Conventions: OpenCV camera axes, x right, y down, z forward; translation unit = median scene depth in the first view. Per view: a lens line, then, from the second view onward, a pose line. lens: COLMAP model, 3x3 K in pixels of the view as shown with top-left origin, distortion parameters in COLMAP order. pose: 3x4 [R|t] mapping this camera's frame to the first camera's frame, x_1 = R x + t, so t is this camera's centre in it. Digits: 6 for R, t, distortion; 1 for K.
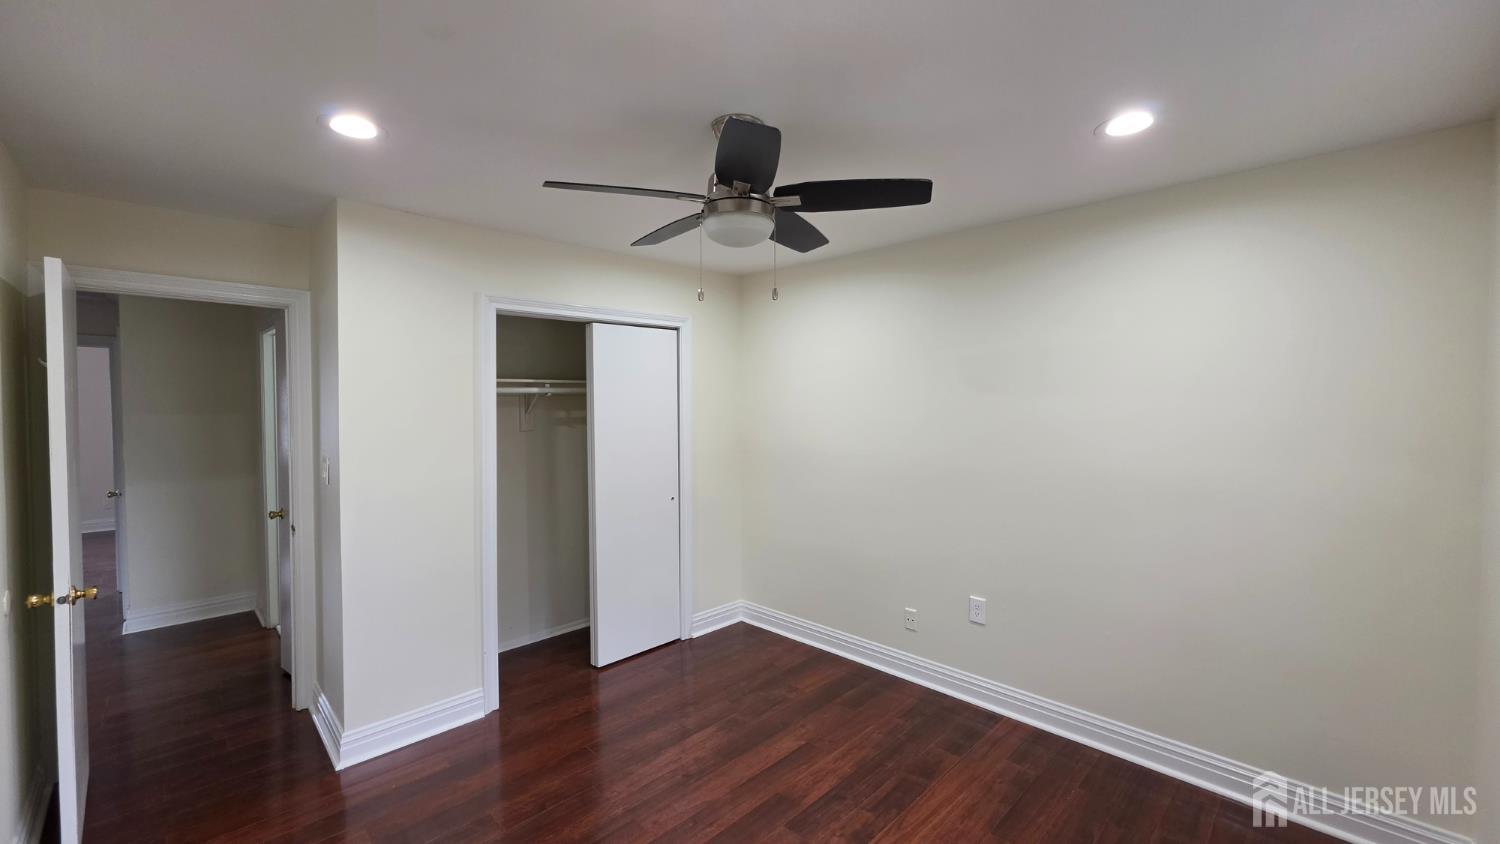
lens RADIAL K [[600.3, 0, 750.0], [0, 600.3, 422.0], [0, 0, 1]] dist [-0.002678, -0.000133]
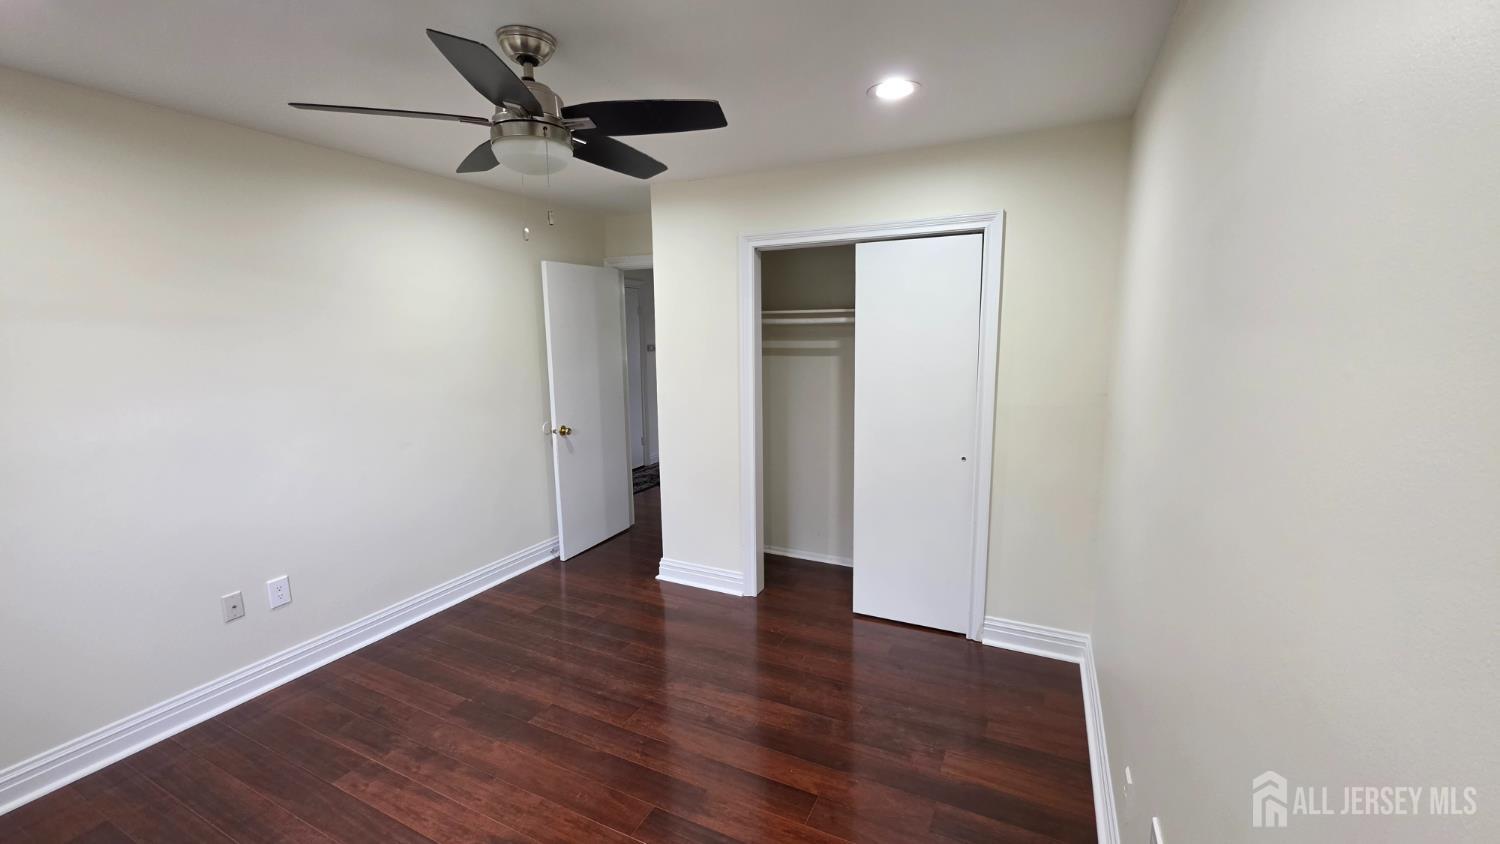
lens RADIAL K [[600.3, 0, 750.0], [0, 600.3, 422.0], [0, 0, 1]] dist [-0.002678, -0.000133]
pose [[0.327873, 0.144134, -0.933662, 0.598745], [-0.027700, 0.989335, 0.143001, -0.026782], [0.944316, -0.021023, 0.328369, 0.586835]]
